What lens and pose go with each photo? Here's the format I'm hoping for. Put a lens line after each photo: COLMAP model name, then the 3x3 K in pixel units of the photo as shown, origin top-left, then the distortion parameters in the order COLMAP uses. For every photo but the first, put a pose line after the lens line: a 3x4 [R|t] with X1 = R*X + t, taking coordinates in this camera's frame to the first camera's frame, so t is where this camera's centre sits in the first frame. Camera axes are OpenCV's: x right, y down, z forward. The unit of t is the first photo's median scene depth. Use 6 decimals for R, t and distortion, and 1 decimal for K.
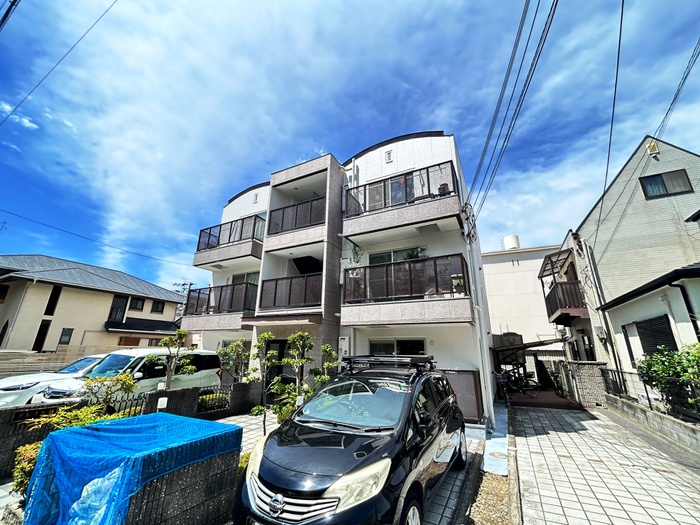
lens RADIAL K [[283.5, 0, 350.9], [0, 283.5, 261.9], [0, 0, 1]] dist [0.000177, 0.001019]
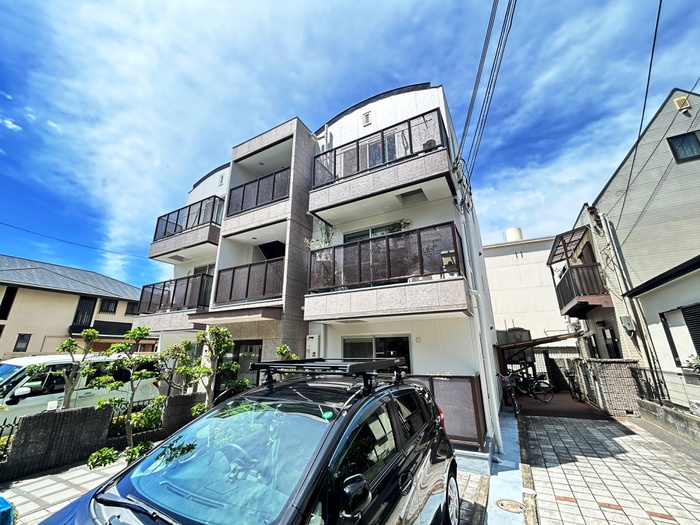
lens RADIAL K [[283.5, 0, 350.0], [0, 283.5, 262.0], [0, 0, 1]] dist [0.000177, 0.001019]
pose [[0.999693, -0.023364, -0.008302, 0.084369], [0.023325, 0.999717, -0.004764, 0.055021], [0.008411, 0.004569, 0.999954, 0.168321]]
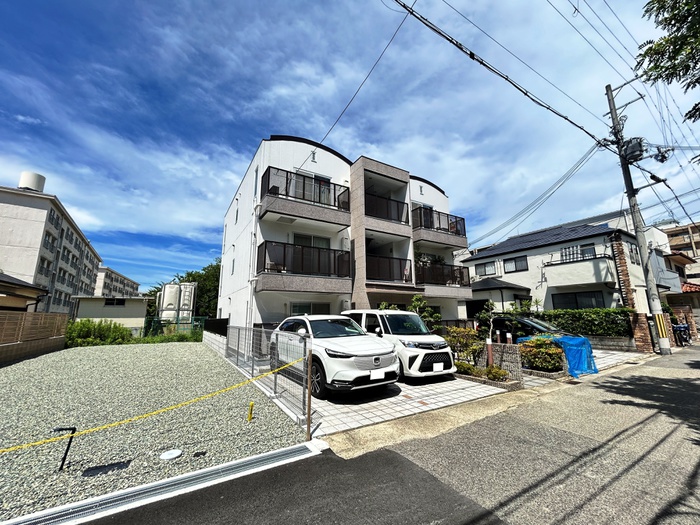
lens RADIAL K [[283.5, 0, 350.1], [0, 283.5, 263.5], [0, 0, 1]] dist [0.000177, 0.001019]
pose [[0.506707, 0.143927, 0.850019, -1.346750], [-0.245738, 0.969176, -0.017615, 0.141825], [-0.826354, -0.199956, 0.526457, 0.440776]]
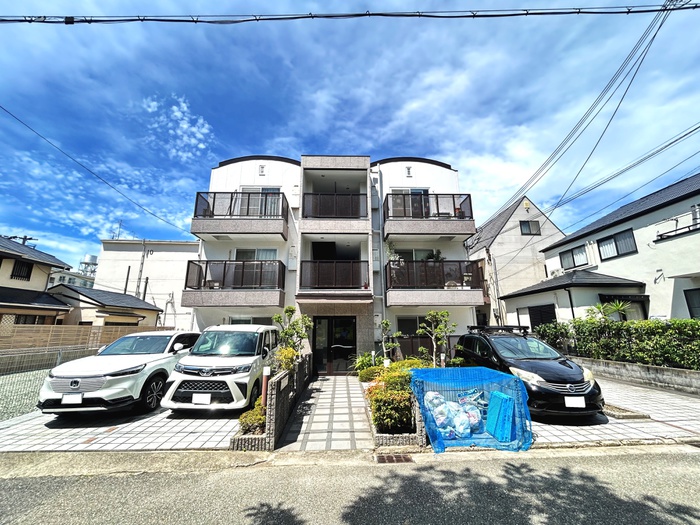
lens RADIAL K [[283.5, 0, 356.5], [0, 283.5, 261.9], [0, 0, 1]] dist [0.000177, 0.001019]
pose [[0.866853, 0.095231, 0.489385, -0.655585], [-0.132661, 0.990259, 0.042287, -0.002841], [-0.480590, -0.101579, 0.871042, -0.014940]]
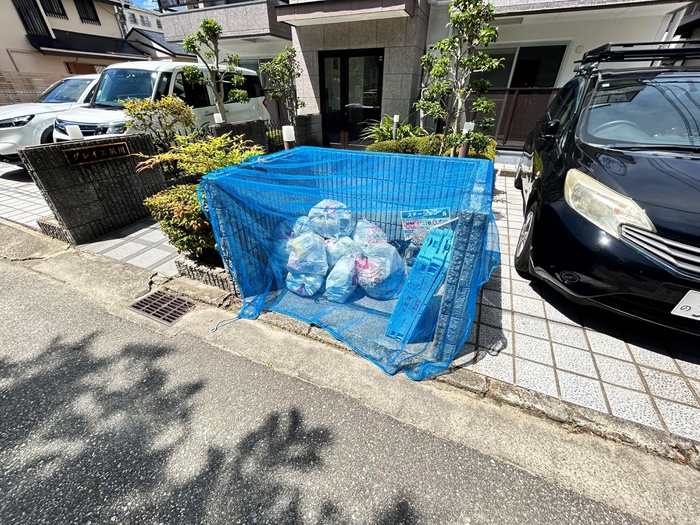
lens RADIAL K [[283.5, 0, 349.4], [0, 283.5, 262.1], [0, 0, 1]] dist [0.000177, 0.001019]
pose [[0.997872, -0.043166, 0.048874, -0.247677], [-0.008166, 0.660890, 0.750438, 0.088083], [-0.064694, -0.749240, 0.659131, 0.147346]]
